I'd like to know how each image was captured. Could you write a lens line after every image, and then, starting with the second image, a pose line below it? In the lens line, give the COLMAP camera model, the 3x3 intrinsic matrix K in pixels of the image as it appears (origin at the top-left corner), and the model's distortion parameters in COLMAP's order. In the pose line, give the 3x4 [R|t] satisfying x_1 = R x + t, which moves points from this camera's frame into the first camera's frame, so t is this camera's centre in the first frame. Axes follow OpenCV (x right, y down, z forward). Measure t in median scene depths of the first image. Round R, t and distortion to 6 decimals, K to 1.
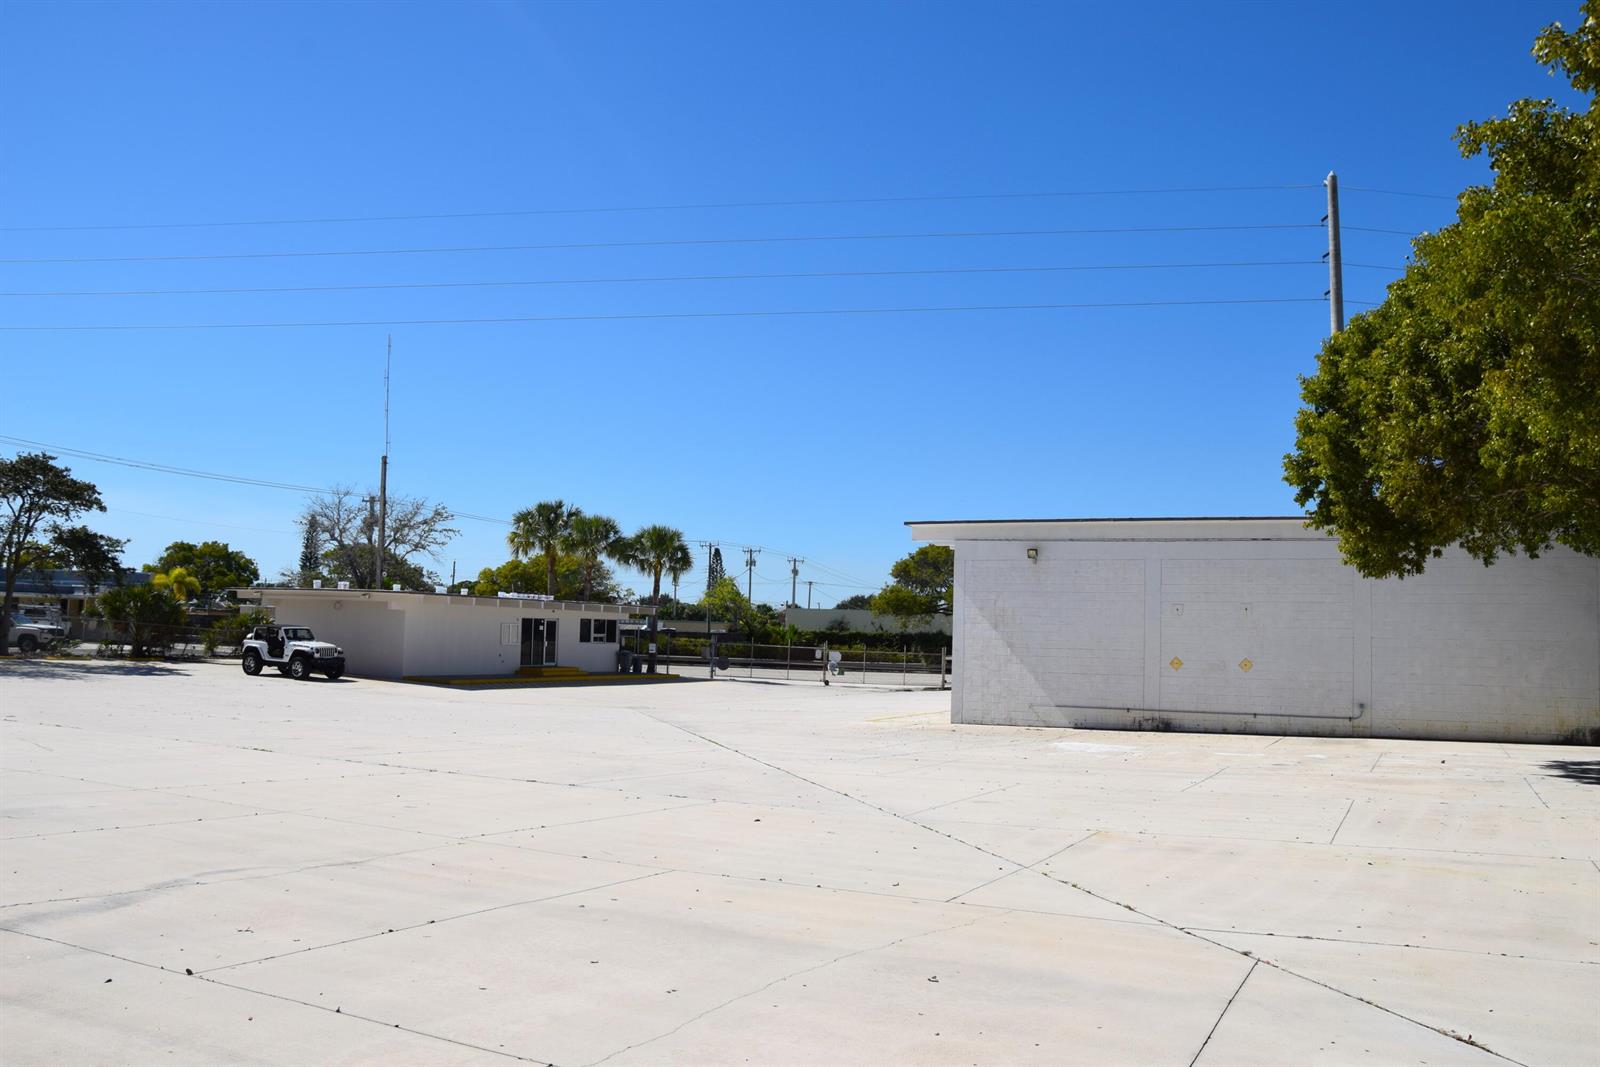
lens RADIAL K [[1265.1, 0, 800.0], [0, 1265.1, 533.5], [0, 0, 1]] dist [-0.158840, 0.133930]
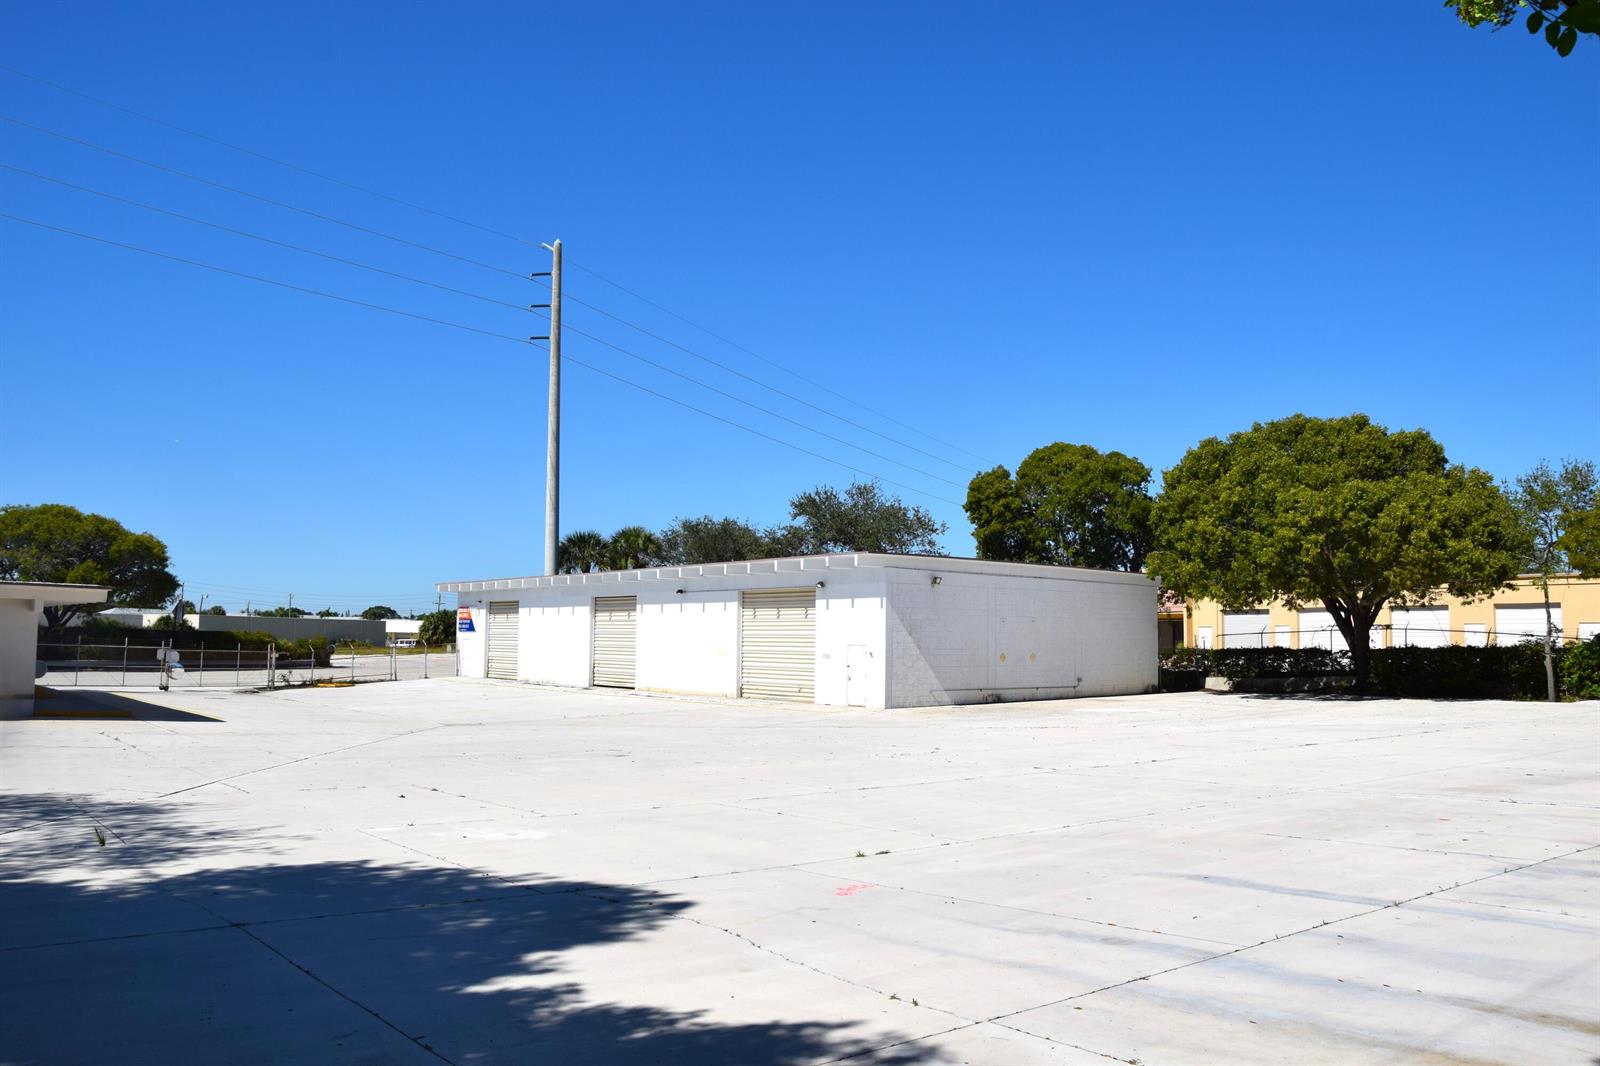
lens RADIAL K [[1265.1, 0, 800.0], [0, 1265.1, 533.0], [0, 0, 1]] dist [-0.158840, 0.133930]
pose [[0.442763, 0.054035, 0.895009, -0.618358], [-0.070803, 0.997173, -0.025176, 0.005231], [-0.893839, -0.052222, 0.445337, 0.288836]]
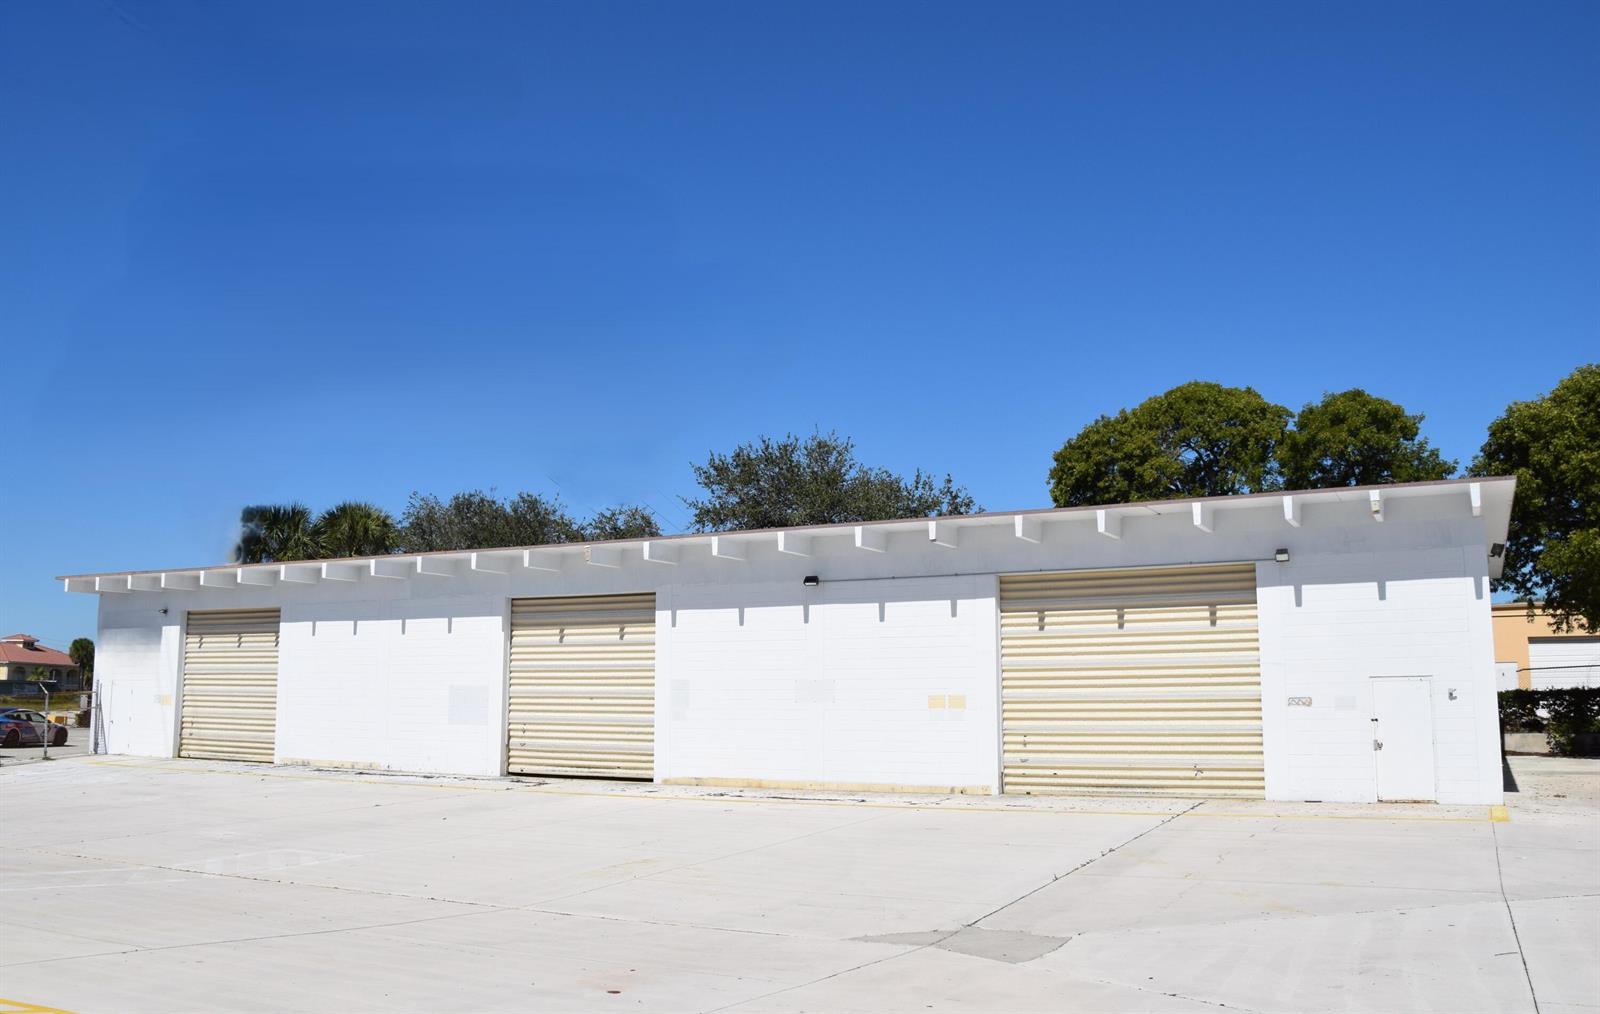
lens RADIAL K [[1420.7, 0, 800.0], [0, 1420.7, 507.0], [0, 0, 1]] dist [-0.145461, 0.003405]
pose [[0.056213, 0.116026, 0.991654, -0.338869], [-0.084181, 0.990239, -0.111088, 0.061608], [-0.994864, -0.077234, 0.065432, 0.746859]]
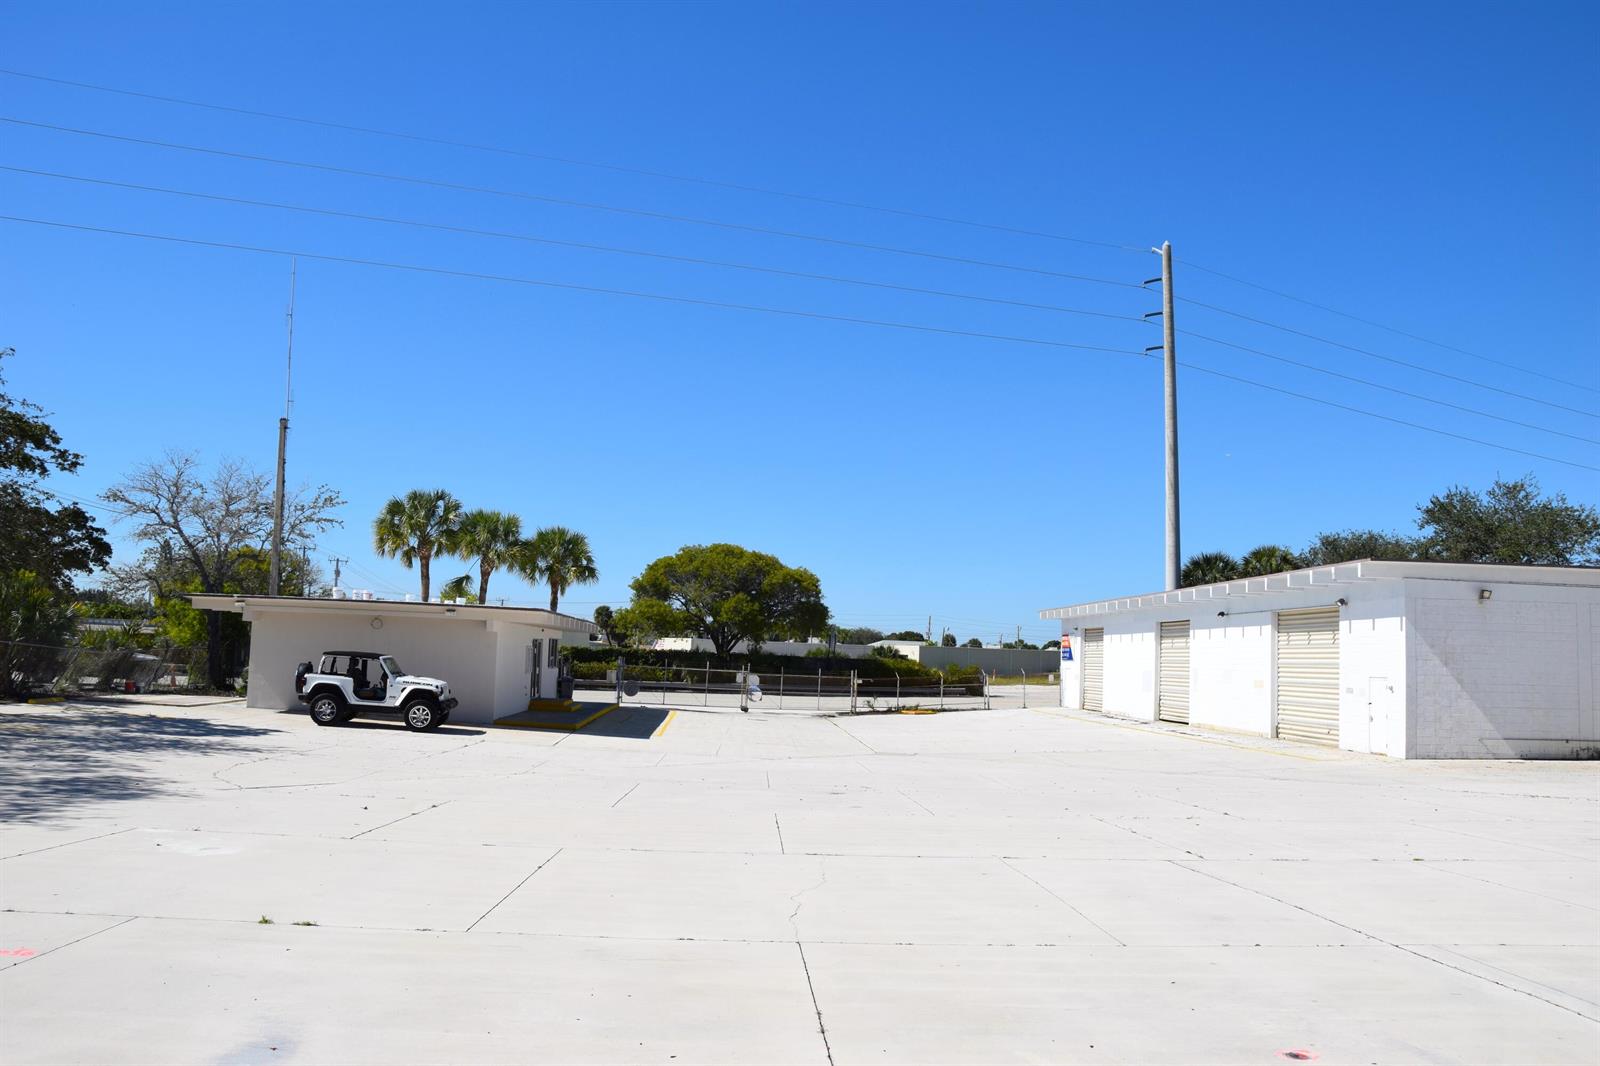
lens RADIAL K [[1265.1, 0, 800.0], [0, 1265.1, 533.0], [0, 0, 1]] dist [-0.158840, 0.133930]
pose [[0.875852, 0.048011, 0.480186, -0.447389], [-0.046726, 0.998801, -0.014637, 0.003526], [-0.480313, -0.009617, 0.877044, 0.211277]]
